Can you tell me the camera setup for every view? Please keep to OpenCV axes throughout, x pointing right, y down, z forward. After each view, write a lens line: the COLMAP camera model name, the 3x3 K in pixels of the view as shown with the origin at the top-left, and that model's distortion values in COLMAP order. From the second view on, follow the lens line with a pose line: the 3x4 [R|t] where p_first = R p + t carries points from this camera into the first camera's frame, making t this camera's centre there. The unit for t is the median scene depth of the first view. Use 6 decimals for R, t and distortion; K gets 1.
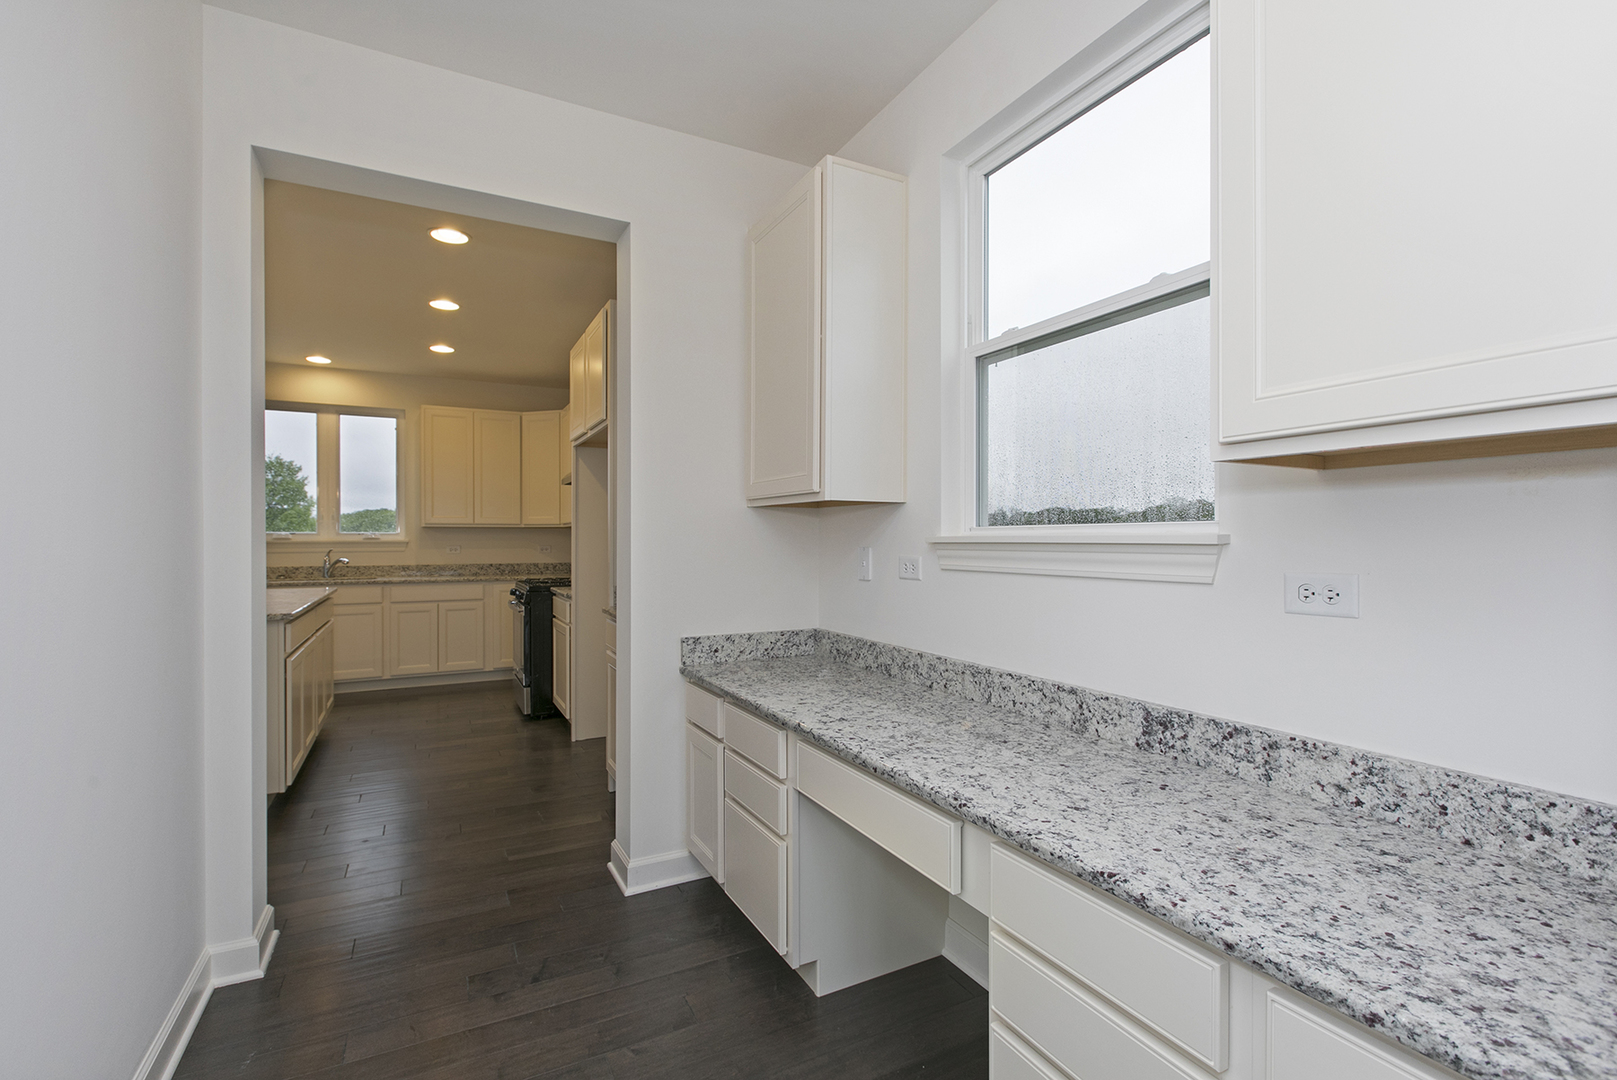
lens RADIAL K [[727.0, 0, 792.8], [0, 727.0, 552.4], [0, 0, 1]] dist [-0.002996, 0.000357]
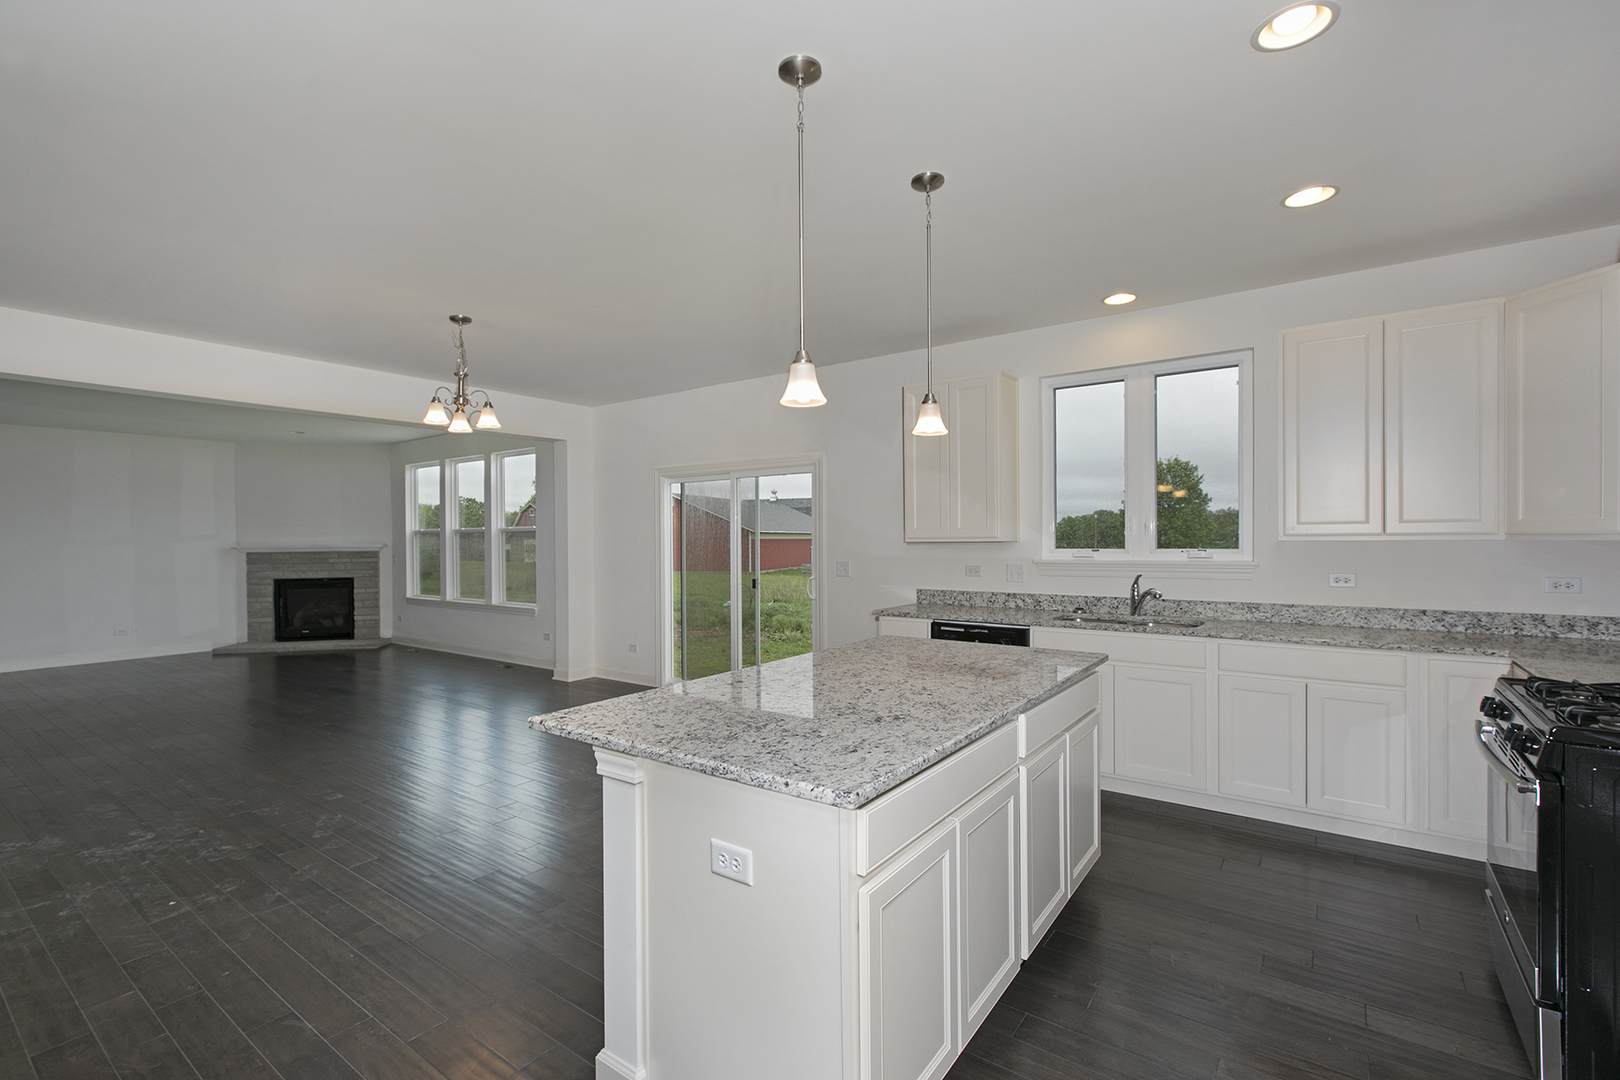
lens RADIAL K [[728.3, 0, 799.9], [0, 728.3, 549.2], [0, 0, 1]] dist [-0.002996, 0.000357]
pose [[0.456927, 0.005634, -0.889486, -0.162427], [-0.003488, 0.999984, 0.004543, -0.027678], [0.889497, 0.001027, 0.456939, 0.380753]]
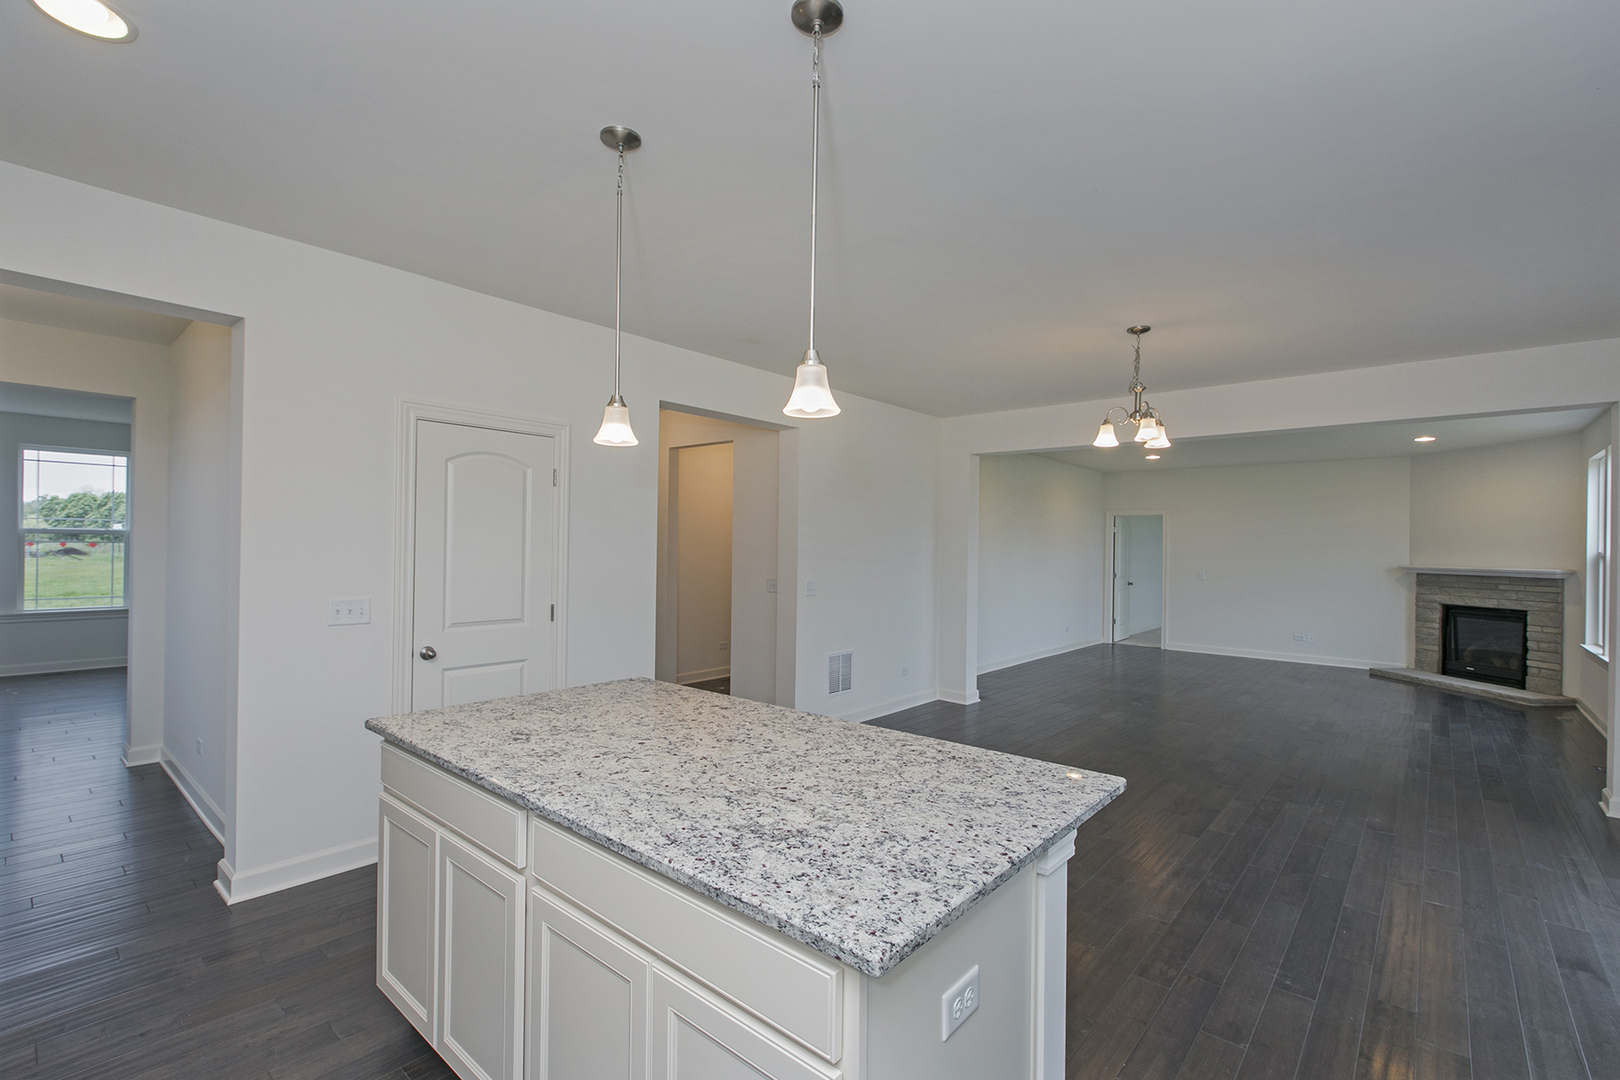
lens RADIAL K [[728.3, 0, 814.2], [0, 728.3, 538.7], [0, 0, 1]] dist [-0.002996, 0.000357]
pose [[-0.917276, -0.023345, -0.397567, -0.206418], [-0.024726, 0.999693, -0.001653, -0.031016], [0.397483, 0.008314, -0.917572, 0.474966]]
